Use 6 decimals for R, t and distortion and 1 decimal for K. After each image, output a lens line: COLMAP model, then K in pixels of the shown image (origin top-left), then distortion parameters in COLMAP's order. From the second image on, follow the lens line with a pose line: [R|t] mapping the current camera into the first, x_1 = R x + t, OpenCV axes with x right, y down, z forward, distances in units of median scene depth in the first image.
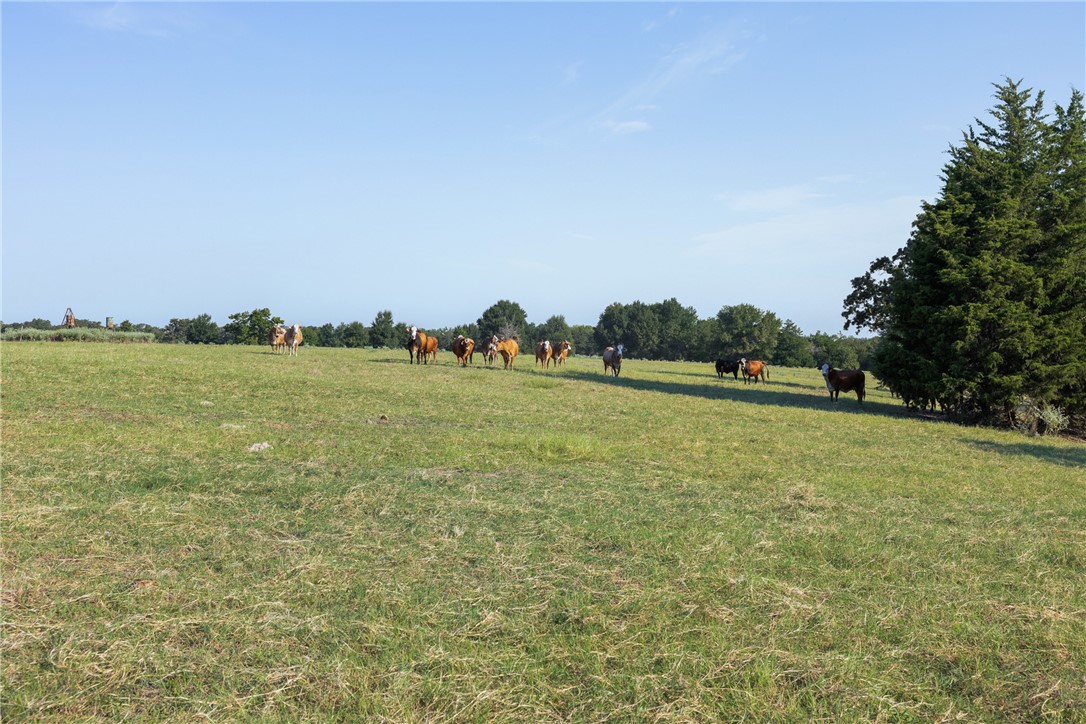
lens RADIAL K [[1153.7, 0, 542.9], [0, 1153.7, 356.8], [0, 0, 1]] dist [0.011198, 0.000000]
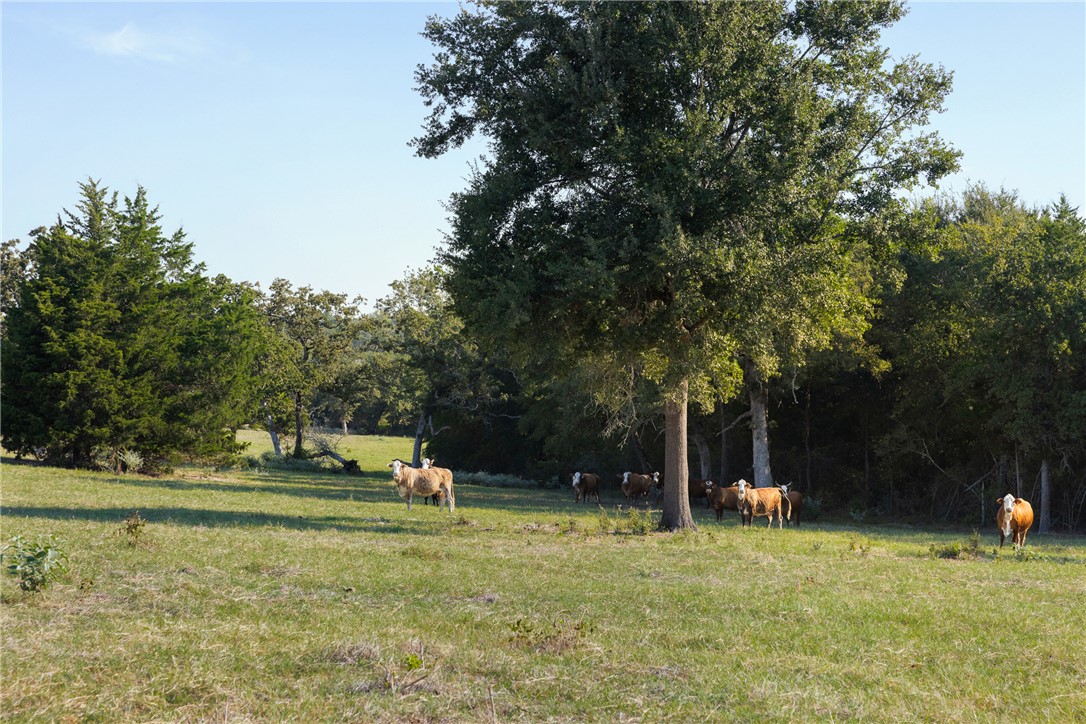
lens RADIAL K [[2185.7, 0, 543.2], [0, 2185.7, 361.4], [0, 0, 1]] dist [0.065994, 0.000000]
pose [[0.803570, -0.003099, 0.595203, -0.620013], [0.010855, 0.999896, -0.009450, -0.028078], [-0.595112, 0.014054, 0.803520, -1.191276]]
